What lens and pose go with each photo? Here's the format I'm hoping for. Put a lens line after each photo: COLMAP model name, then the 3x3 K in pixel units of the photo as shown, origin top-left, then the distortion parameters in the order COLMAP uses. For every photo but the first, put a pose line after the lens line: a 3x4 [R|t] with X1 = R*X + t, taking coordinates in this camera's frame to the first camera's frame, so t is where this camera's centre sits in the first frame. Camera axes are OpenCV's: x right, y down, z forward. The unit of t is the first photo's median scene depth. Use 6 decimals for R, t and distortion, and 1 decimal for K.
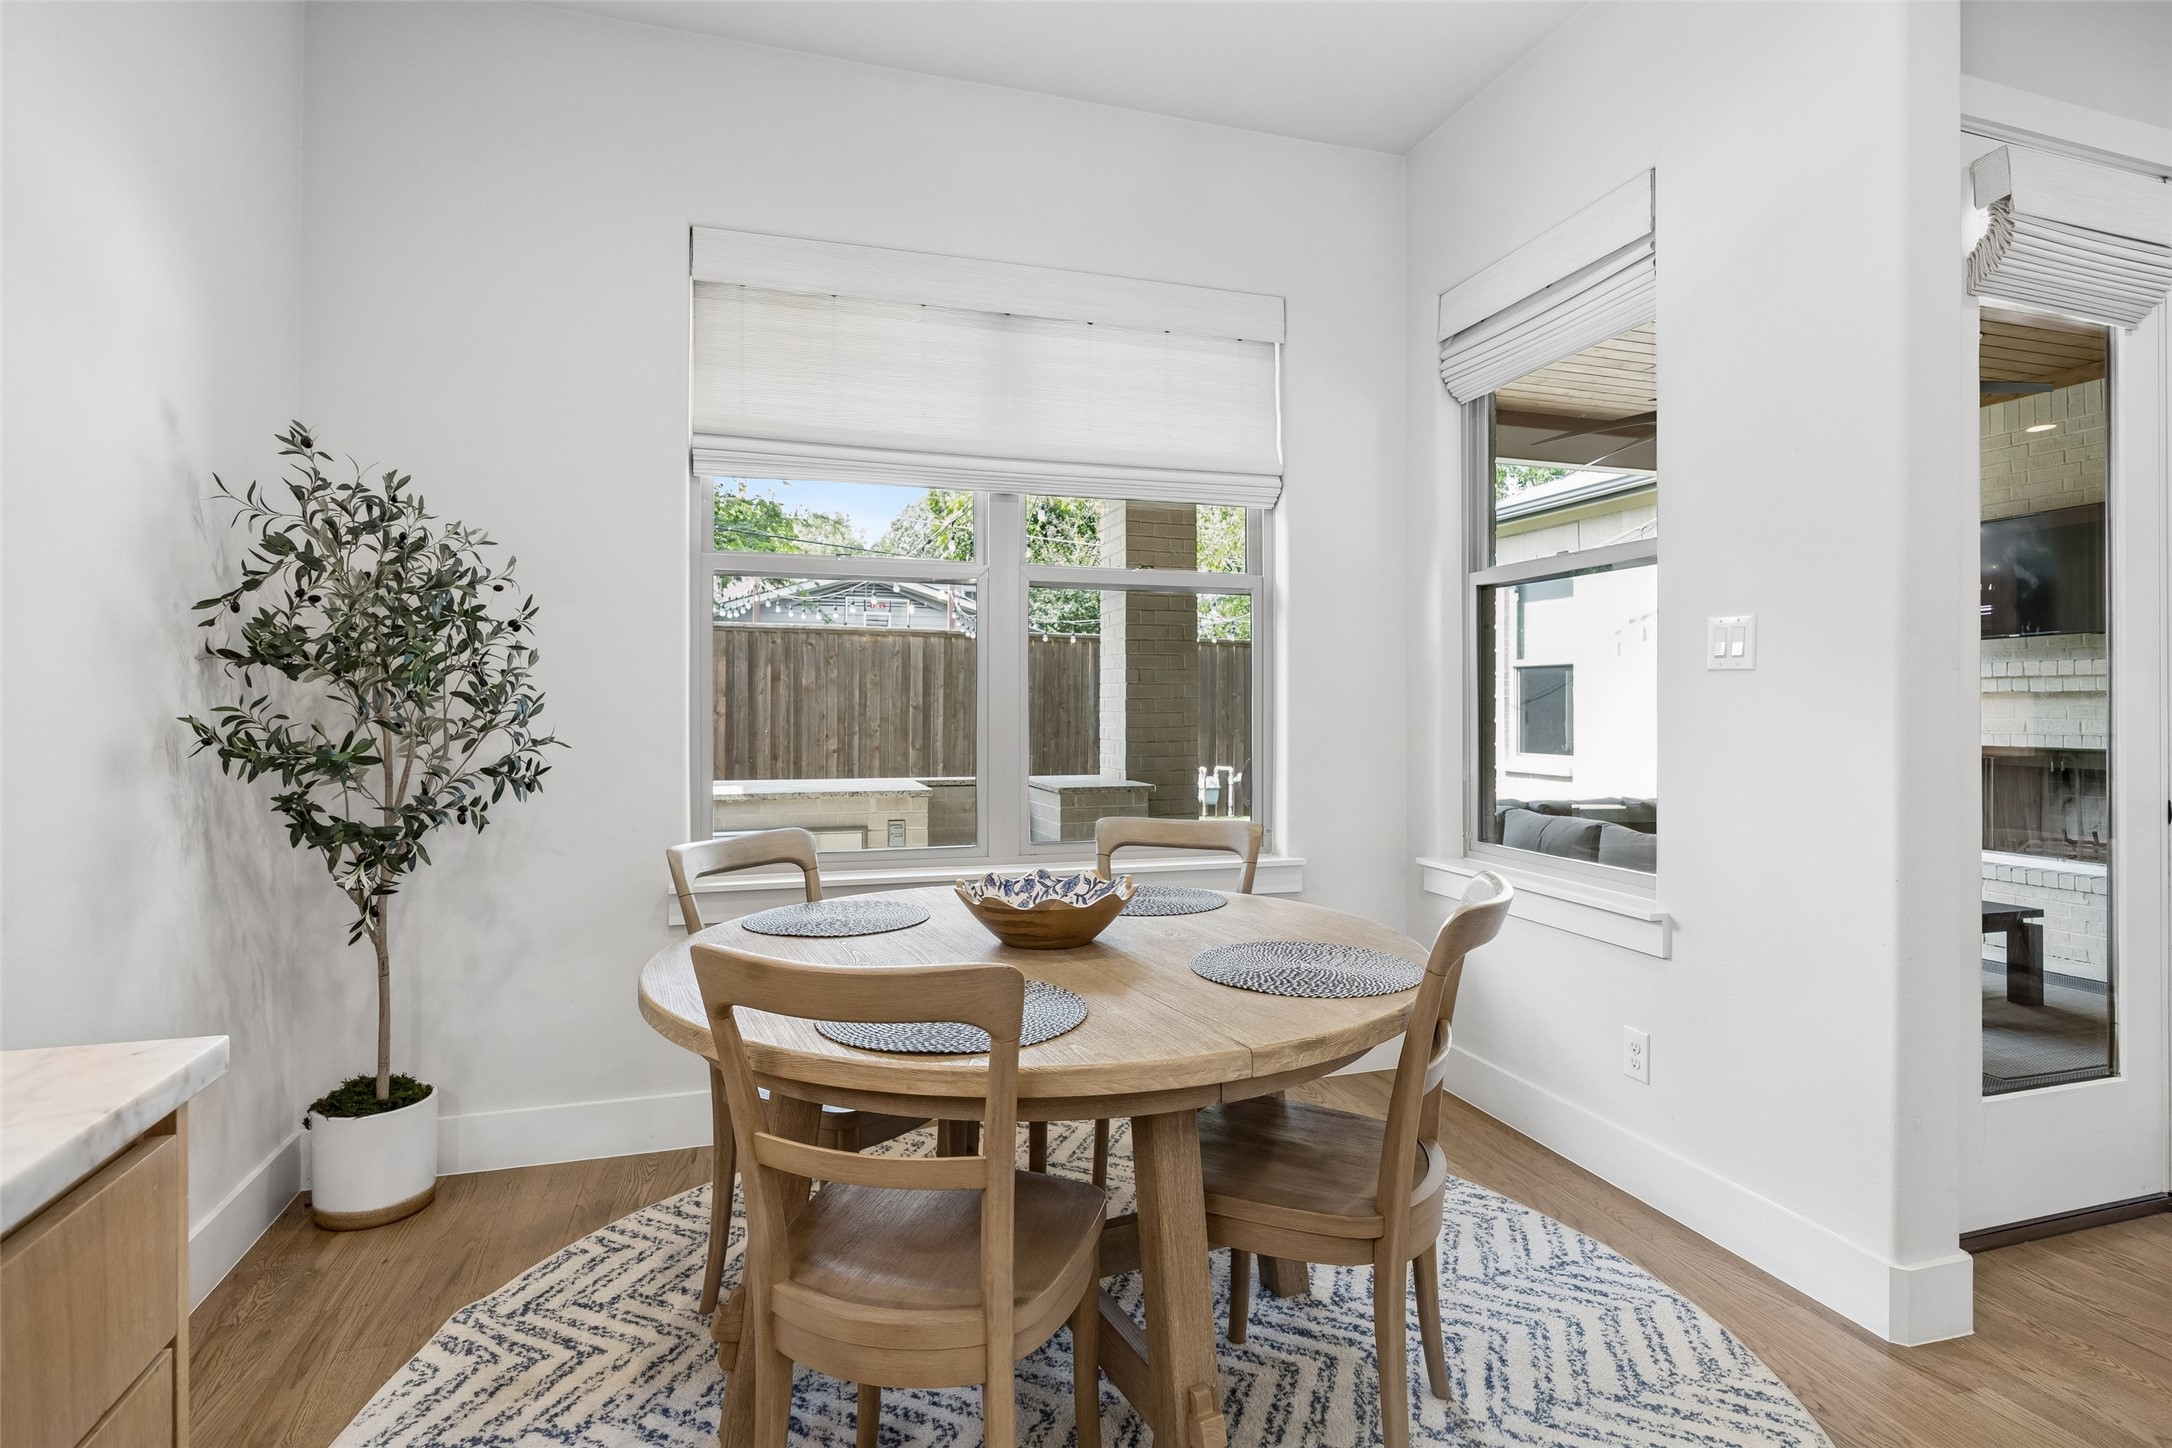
lens RADIAL K [[1094.1, 0, 1085.0], [0, 1094.1, 703.5], [0, 0, 1]] dist [-0.006394, -0.000467]
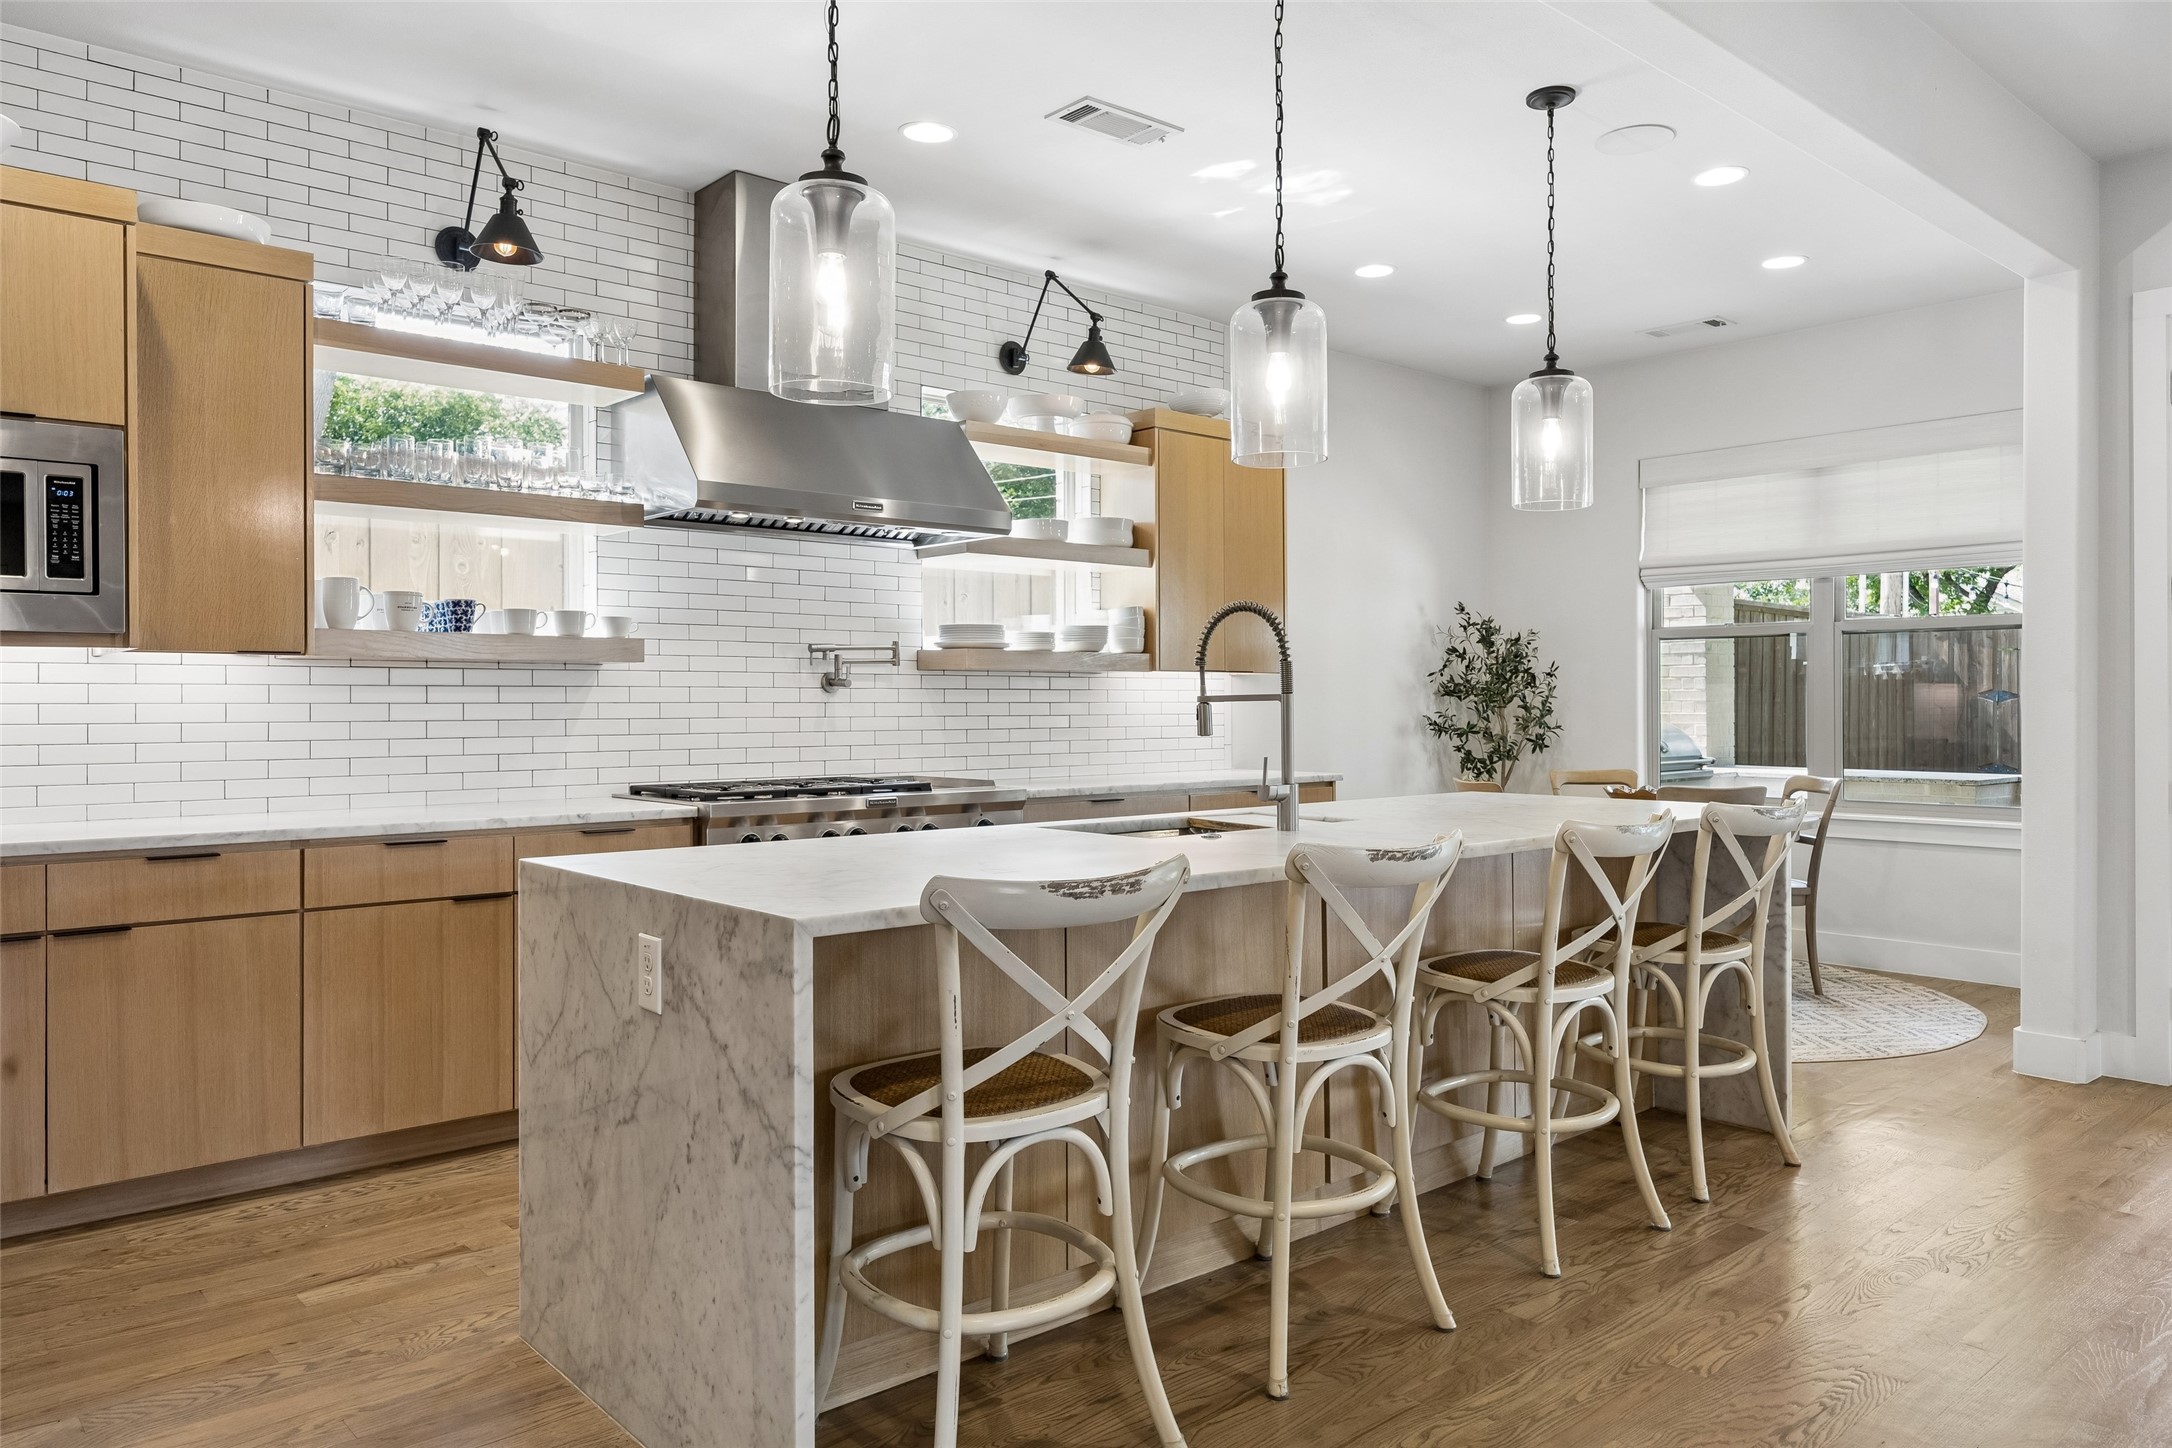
lens RADIAL K [[1462.5, 0, 1084.0], [0, 1462.5, 697.8], [0, 0, 1]] dist [-0.002911, -0.000701]
pose [[0.405744, -0.007598, -0.913955, 1.846053], [0.004079, 0.999971, -0.006502, -0.009530], [0.913978, -0.001090, 0.405763, -1.085215]]
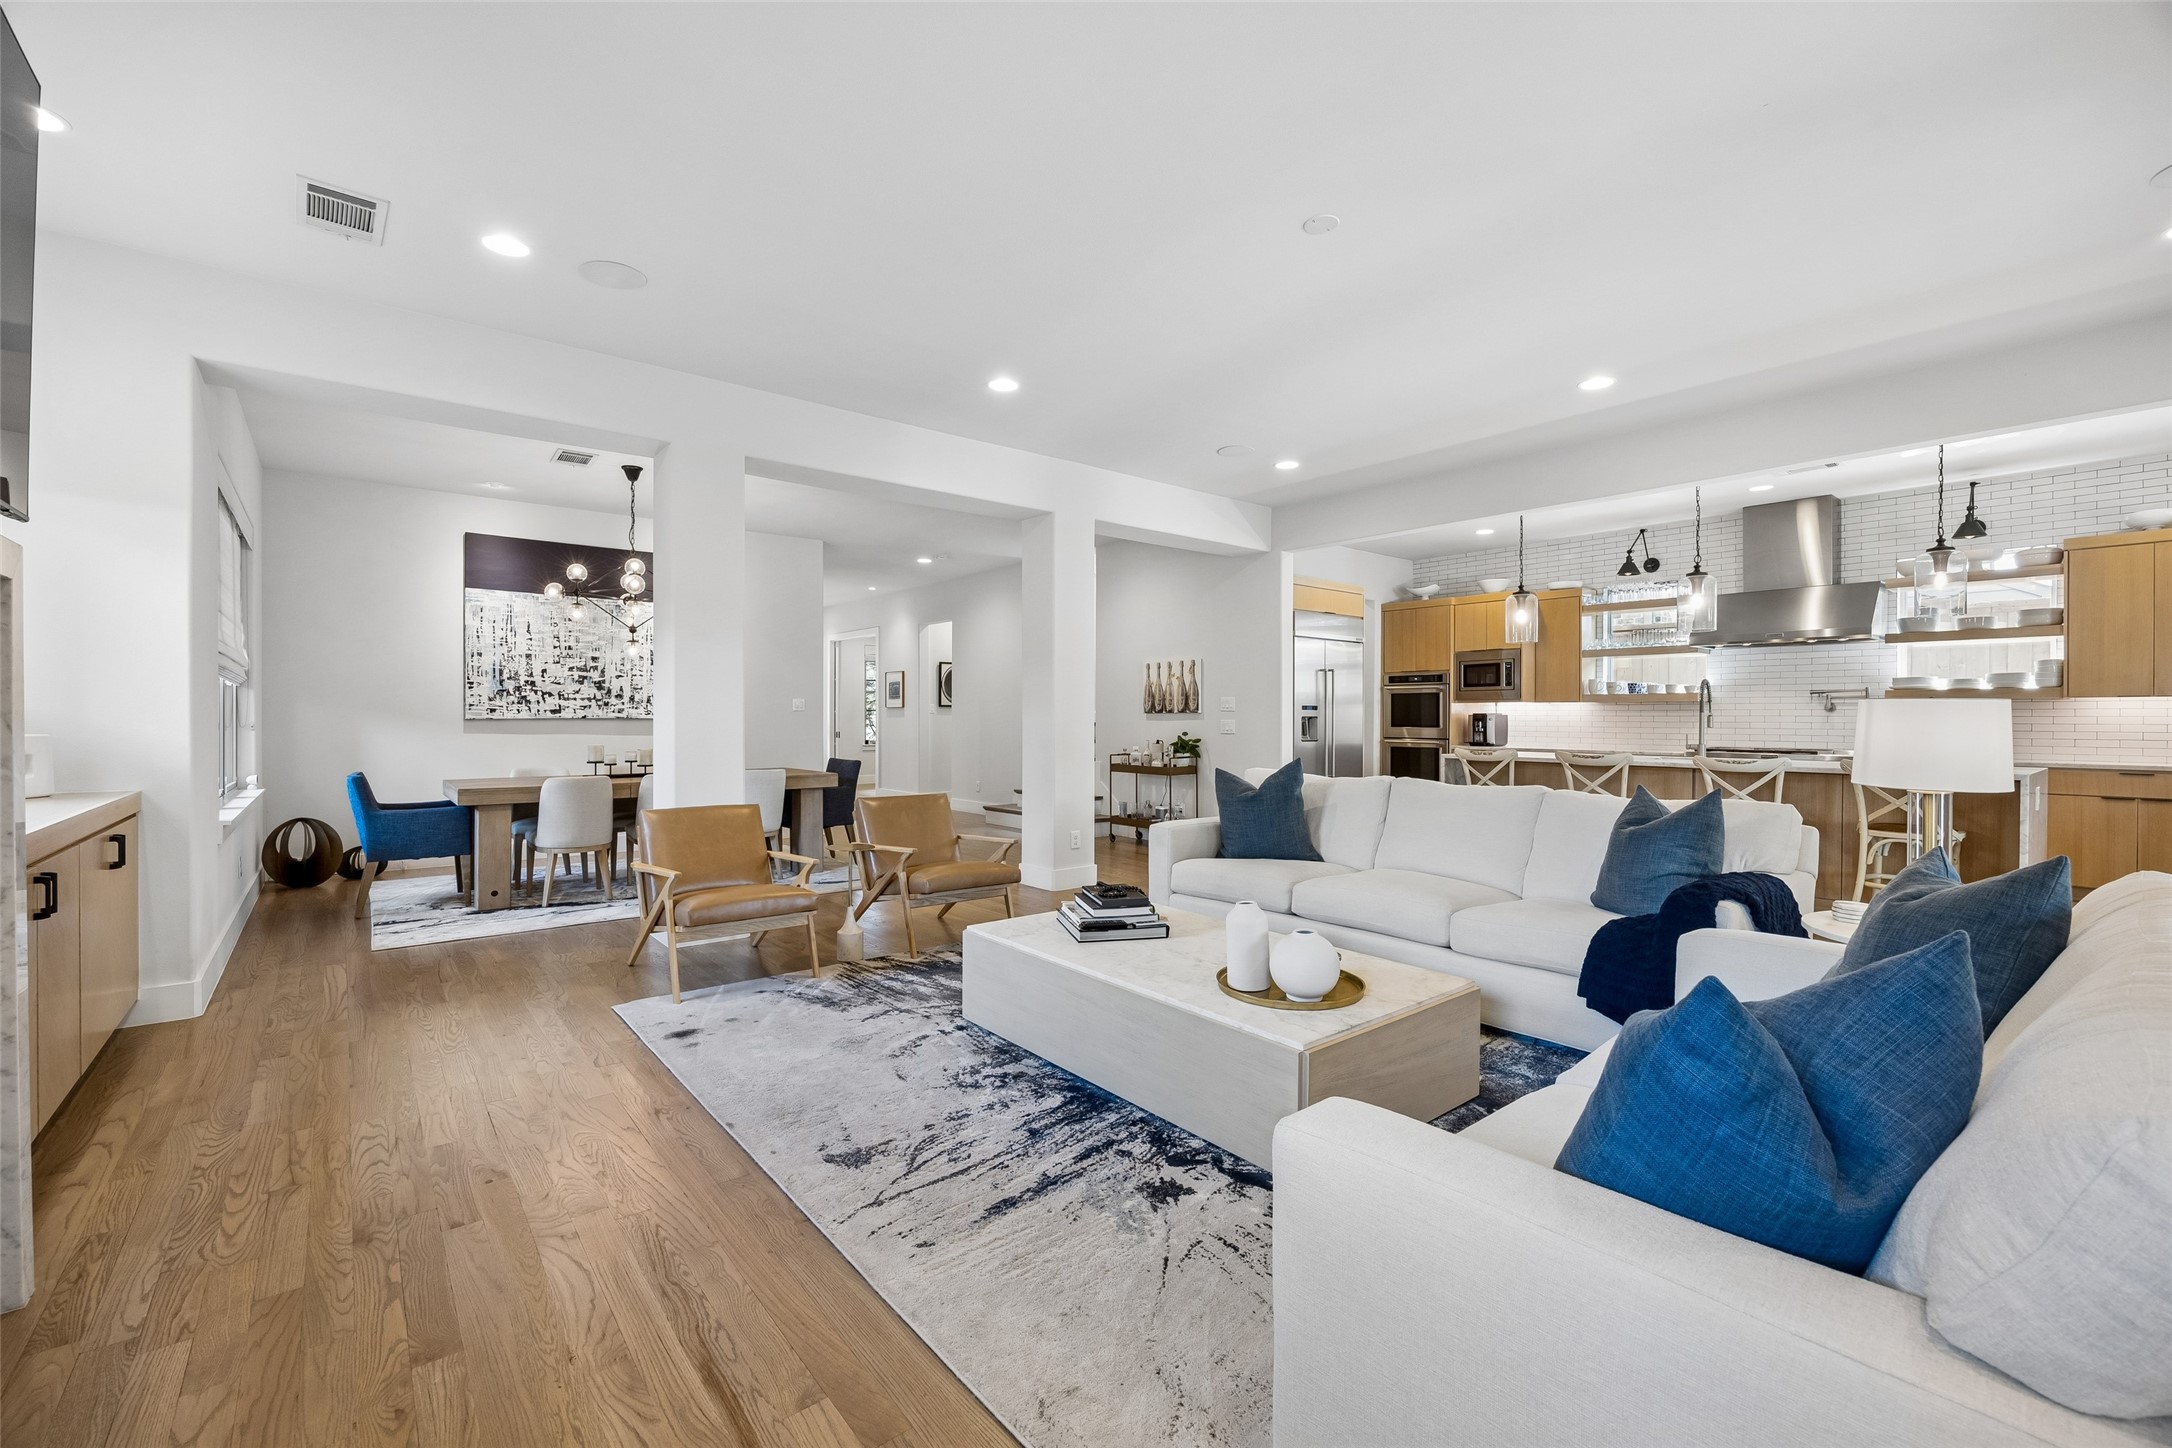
lens RADIAL K [[906.4, 0, 1086.0], [0, 906.4, 724.0], [0, 0, 1]] dist [-0.010691, 0.000135]
pose [[-0.927002, -0.003455, -0.375041, 3.084051], [-0.006021, 0.999966, 0.005672, 0.004752], [0.375008, 0.007516, -0.926991, 1.245423]]
